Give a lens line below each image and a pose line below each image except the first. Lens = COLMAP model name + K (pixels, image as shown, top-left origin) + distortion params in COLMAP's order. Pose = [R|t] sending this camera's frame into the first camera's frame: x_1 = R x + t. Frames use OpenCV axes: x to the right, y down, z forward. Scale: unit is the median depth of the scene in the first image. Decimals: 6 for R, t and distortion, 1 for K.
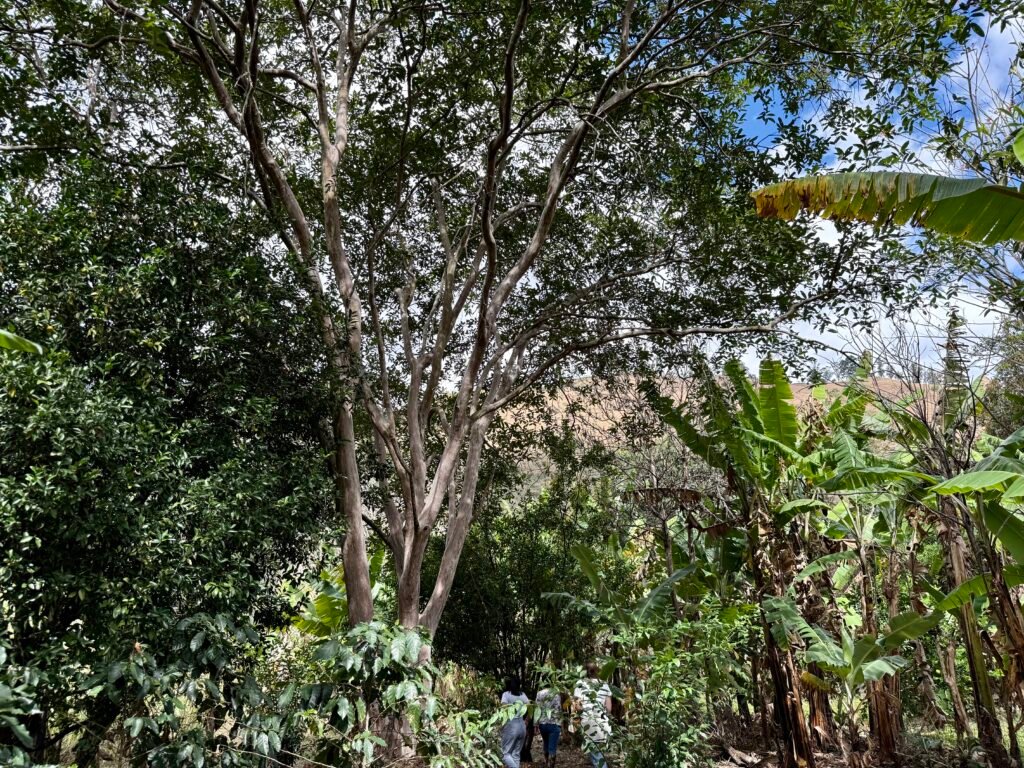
lens RADIAL K [[713.7, 0, 512.7], [0, 713.7, 396.9], [0, 0, 1]] dist [-0.000717, -0.001710]
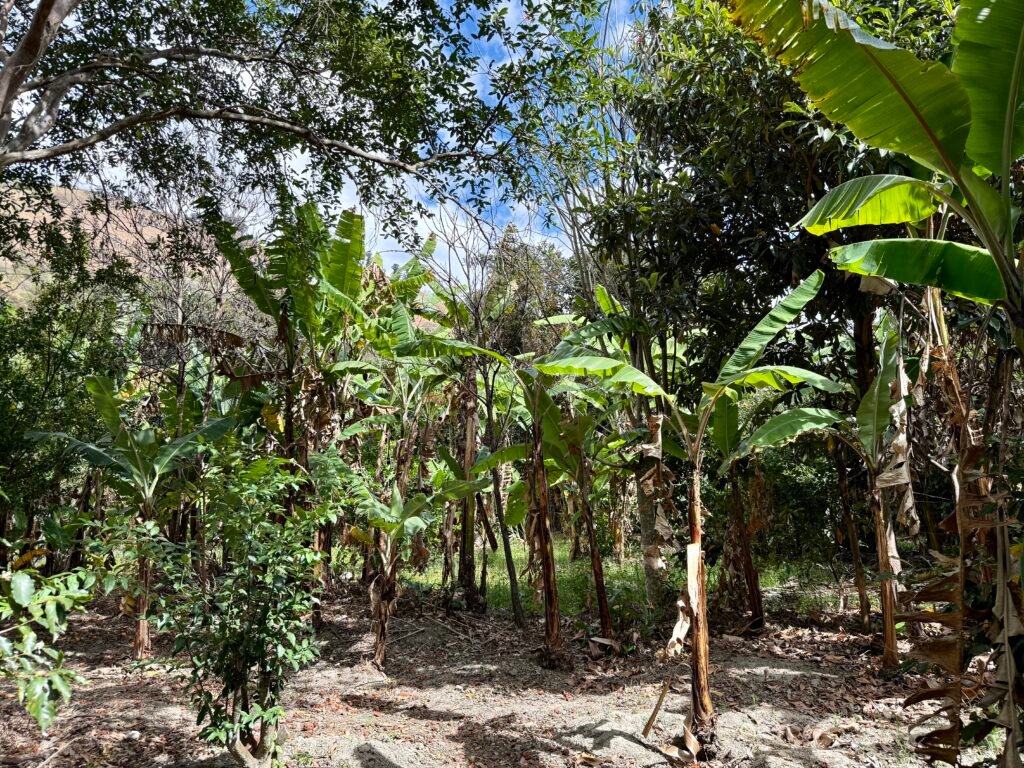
lens RADIAL K [[713.7, 0, 512.7], [0, 713.7, 396.9], [0, 0, 1]] dist [-0.000717, -0.001710]
pose [[0.757191, 0.122194, 0.641663, -0.052792], [-0.241535, 0.965097, 0.101236, 0.034915], [-0.606897, -0.231639, 0.760276, 0.097043]]
